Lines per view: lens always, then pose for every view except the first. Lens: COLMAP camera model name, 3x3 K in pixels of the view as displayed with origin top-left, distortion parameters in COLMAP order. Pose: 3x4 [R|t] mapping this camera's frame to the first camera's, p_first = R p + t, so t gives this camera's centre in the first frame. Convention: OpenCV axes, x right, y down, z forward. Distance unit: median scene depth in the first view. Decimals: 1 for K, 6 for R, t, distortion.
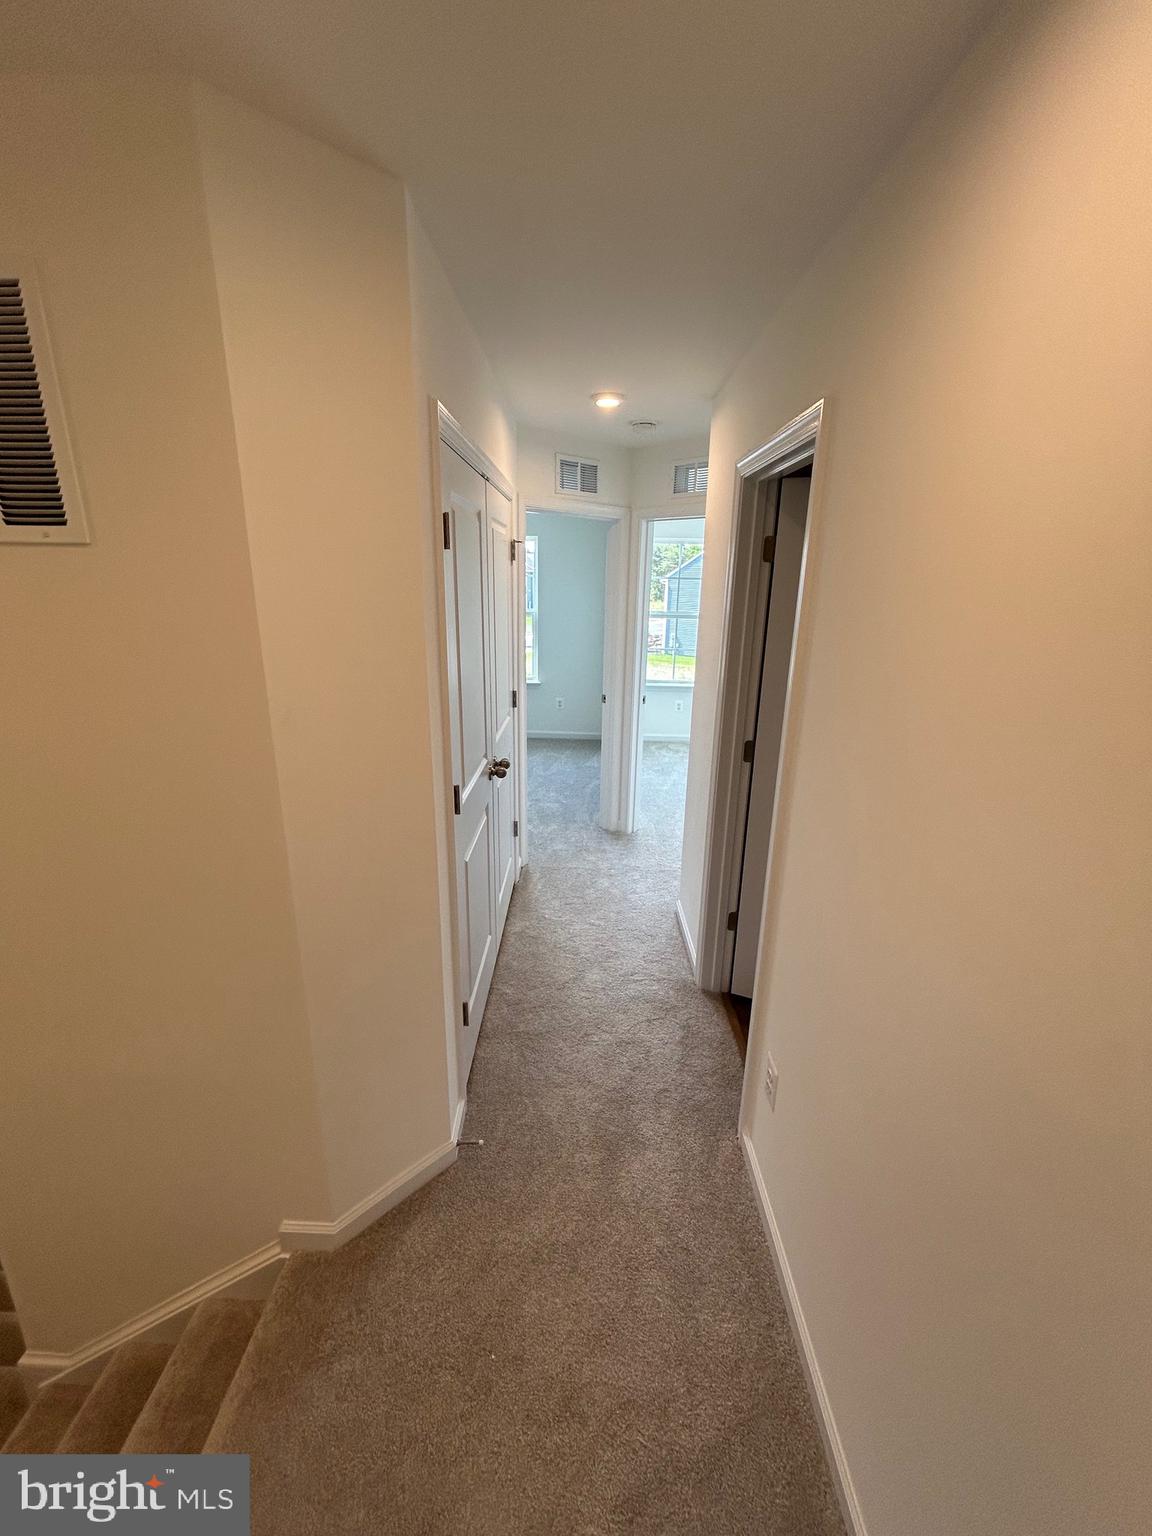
lens RADIAL K [[620.6, 0, 570.2], [0, 620.6, 755.8], [0, 0, 1]] dist [0.000000, 0.000901]
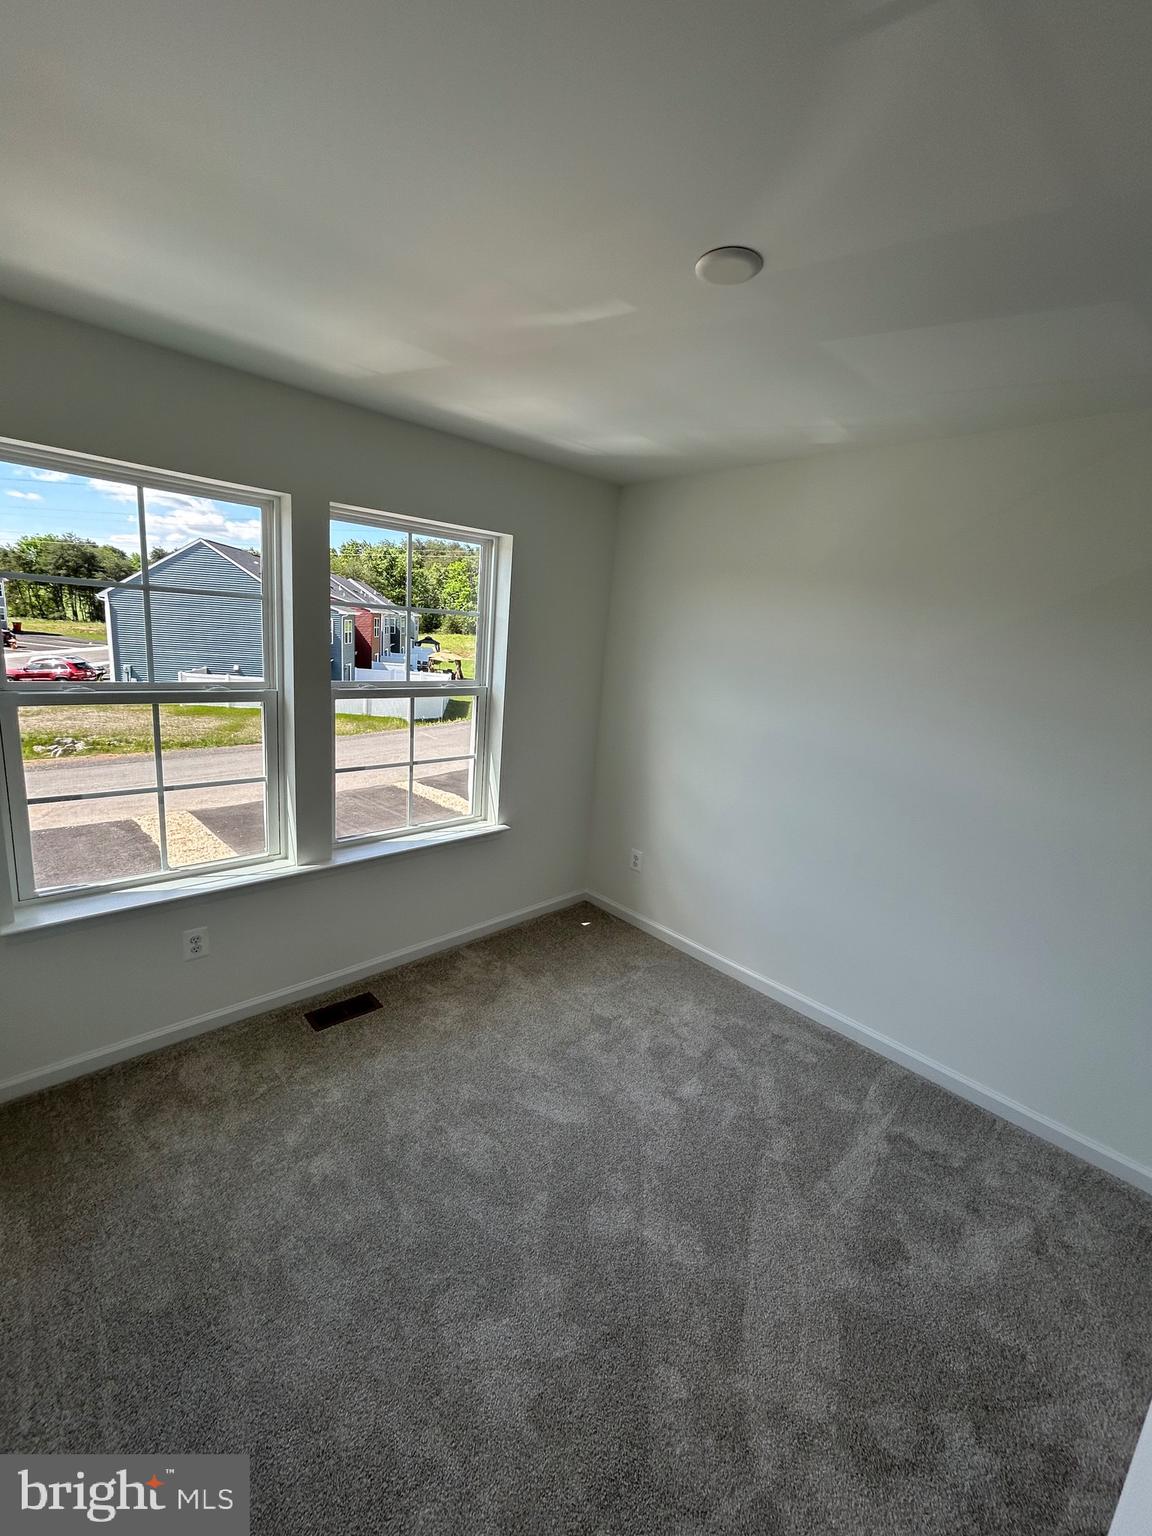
lens RADIAL K [[620.6, 0, 570.2], [0, 620.6, 755.8], [0, 0, 1]] dist [0.000000, 0.000901]
pose [[0.712521, -0.097910, 0.694786, 0.032398], [0.126573, 0.991907, 0.009977, -0.057597], [-0.690140, 0.080832, 0.719148, 0.205887]]
